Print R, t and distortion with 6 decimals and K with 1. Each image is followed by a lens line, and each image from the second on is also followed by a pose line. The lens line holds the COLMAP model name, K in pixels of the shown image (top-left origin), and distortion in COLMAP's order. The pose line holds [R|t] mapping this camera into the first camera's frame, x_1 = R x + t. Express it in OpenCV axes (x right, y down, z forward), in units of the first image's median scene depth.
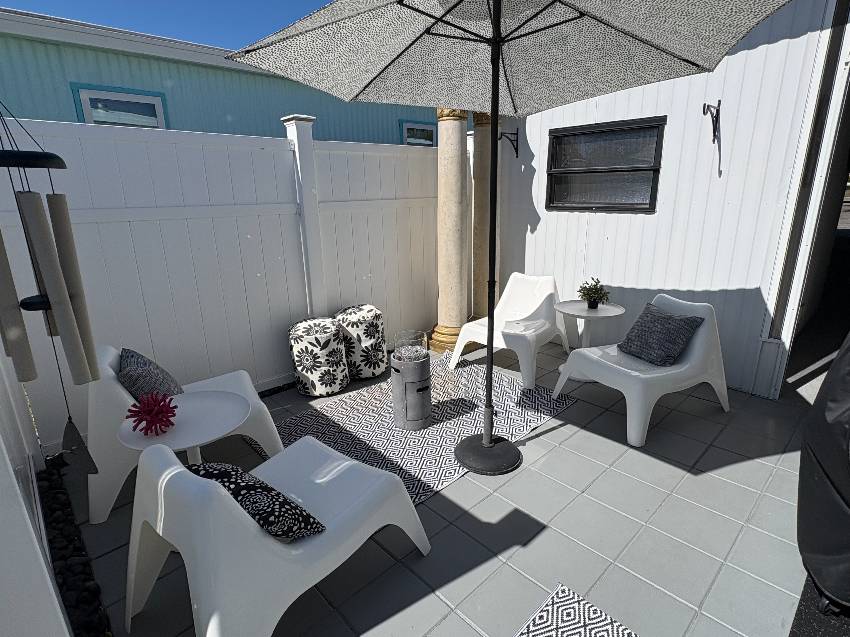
lens RADIAL K [[458.8, 0, 425.4], [0, 458.8, 319.8], [0, 0, 1]] dist [-0.003150, -0.002113]
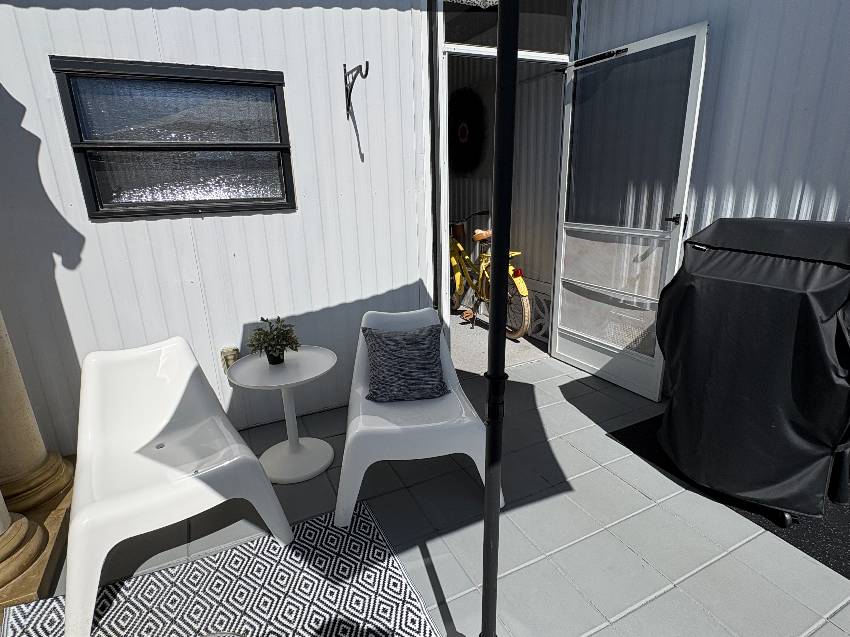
lens RADIAL K [[458.8, 0, 423.6], [0, 458.8, 321.1], [0, 0, 1]] dist [-0.003150, -0.002113]
pose [[0.300655, -0.274669, 0.913325, -0.142962], [0.281052, 0.940624, 0.190360, -0.144713], [-0.911381, 0.199459, 0.360000, 0.570695]]
